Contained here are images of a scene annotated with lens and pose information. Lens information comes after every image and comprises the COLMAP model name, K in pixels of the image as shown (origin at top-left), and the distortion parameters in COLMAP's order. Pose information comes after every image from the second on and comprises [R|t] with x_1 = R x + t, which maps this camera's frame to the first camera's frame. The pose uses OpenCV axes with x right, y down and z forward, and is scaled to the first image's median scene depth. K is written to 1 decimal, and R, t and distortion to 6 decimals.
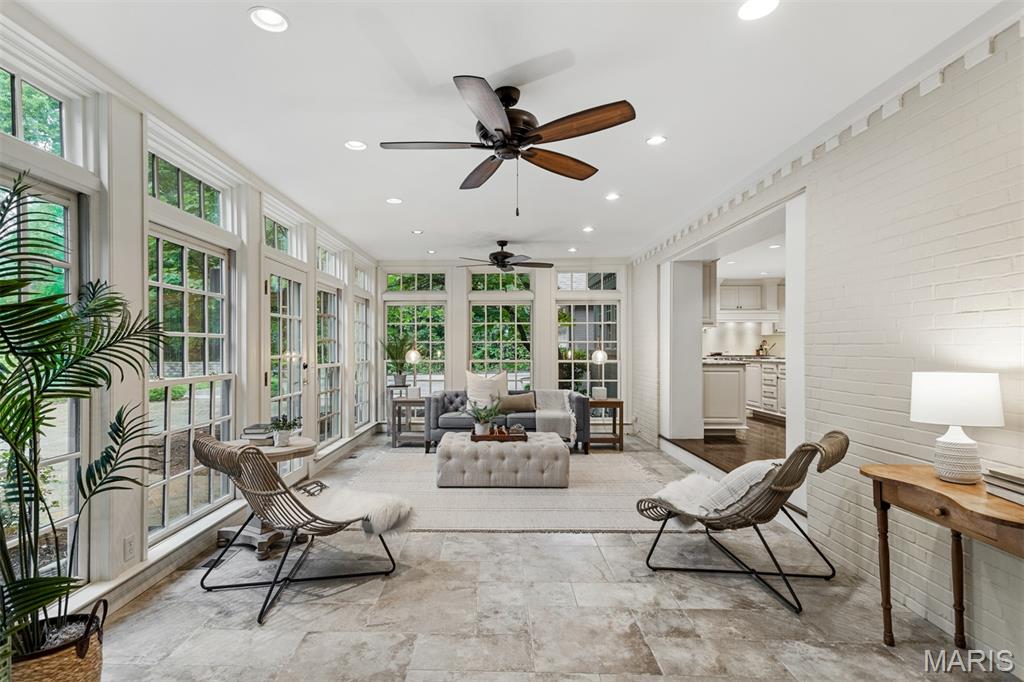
lens RADIAL K [[490.6, 0, 490.3], [0, 490.6, 347.2], [0, 0, 1]] dist [0.009827, 0.002152]
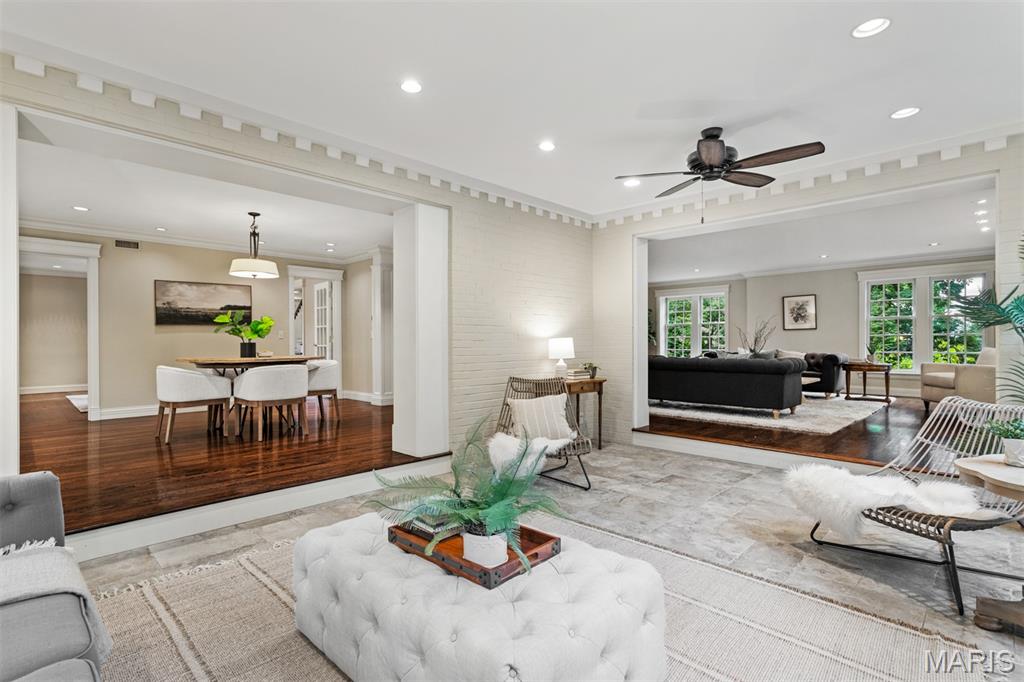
lens RADIAL K [[490.6, 0, 505.1], [0, 490.6, 343.0], [0, 0, 1]] dist [0.009827, 0.002152]
pose [[-0.716509, 0.001920, 0.697575, -0.178638], [0.006373, 0.999973, 0.003793, 0.018699], [-0.697548, 0.007163, -0.716502, 0.854644]]
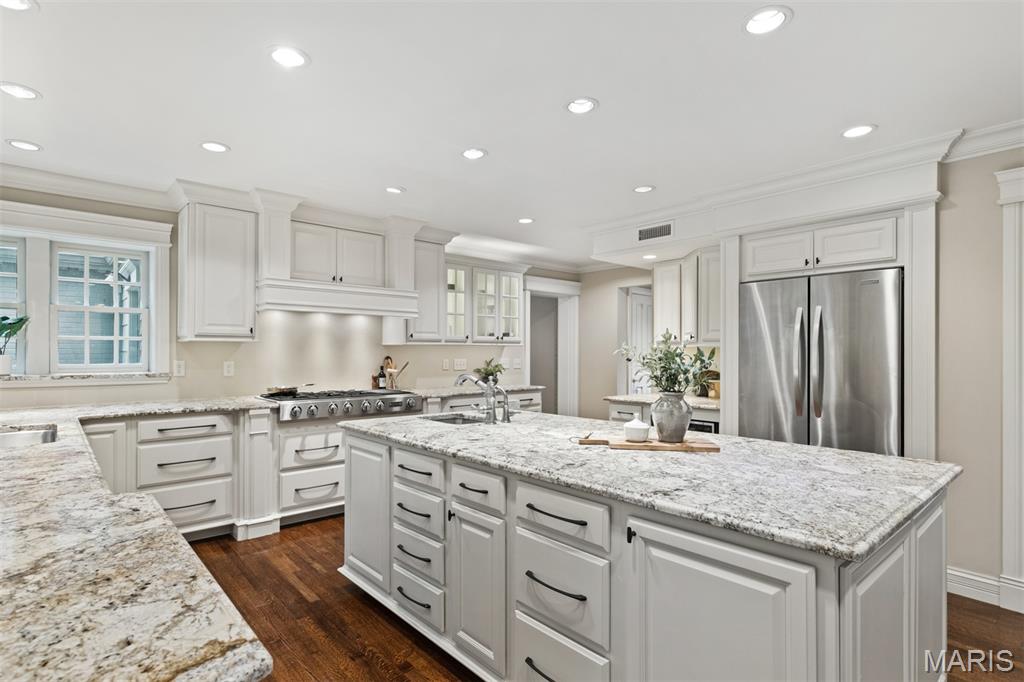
lens RADIAL K [[523.1, 0, 496.1], [0, 523.1, 350.4], [0, 0, 1]] dist [0.005212, 0.000476]
pose [[0.742981, 0.006063, 0.669285, 0.433057], [-0.005930, 0.999979, -0.002476, -0.027499], [-0.669286, -0.002129, 0.743002, 0.811250]]
